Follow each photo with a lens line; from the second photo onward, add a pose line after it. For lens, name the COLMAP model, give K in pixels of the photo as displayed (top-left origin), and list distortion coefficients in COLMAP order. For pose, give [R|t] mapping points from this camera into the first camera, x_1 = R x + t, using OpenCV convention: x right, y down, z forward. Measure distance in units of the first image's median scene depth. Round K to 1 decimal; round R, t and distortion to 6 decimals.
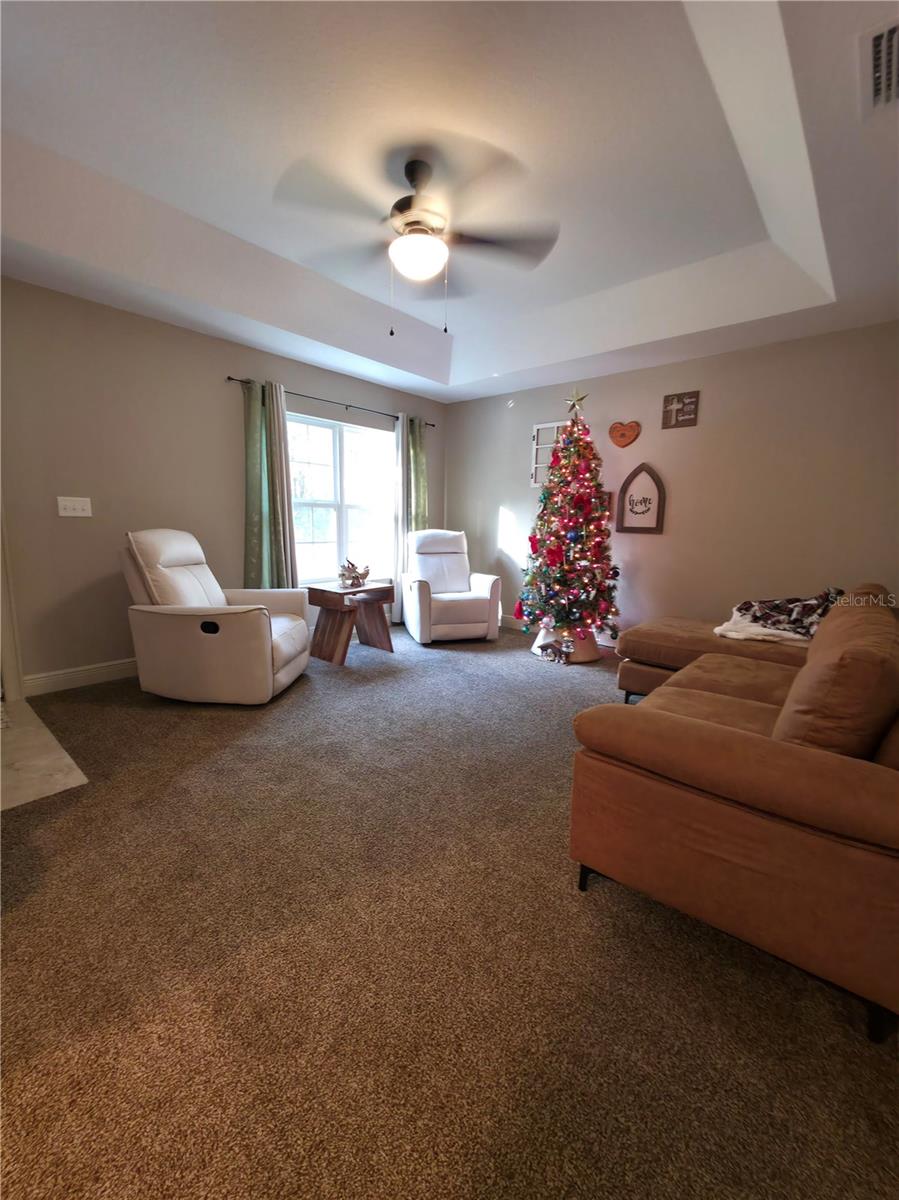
lens RADIAL K [[491.9, 0, 438.4], [0, 491.9, 599.4], [0, 0, 1]] dist [0.002166, -0.000692]
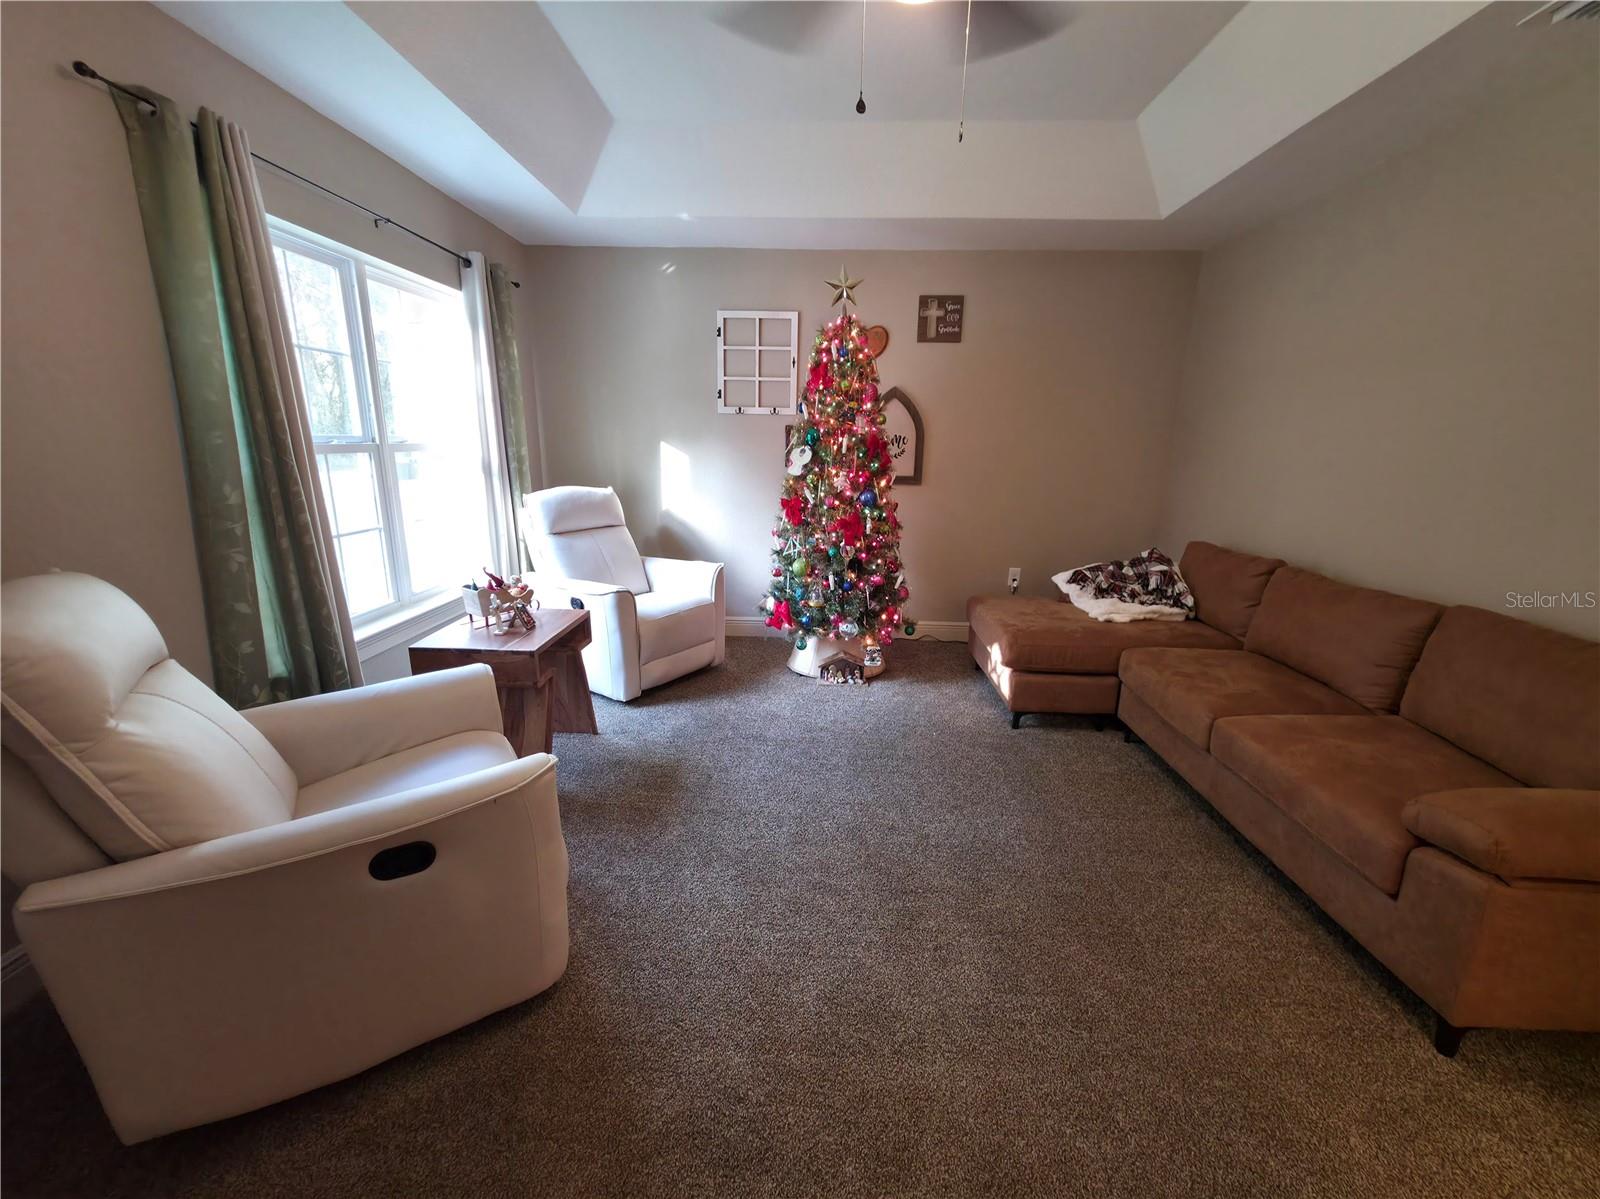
lens RADIAL K [[655.8, 0, 798.6], [0, 655.8, 602.1], [0, 0, 1]] dist [0.002166, -0.000692]
pose [[0.772806, -0.157768, 0.614720, -0.357781], [0.097970, 0.986654, 0.130060, -0.108926], [-0.627035, -0.040287, 0.777949, 0.338109]]
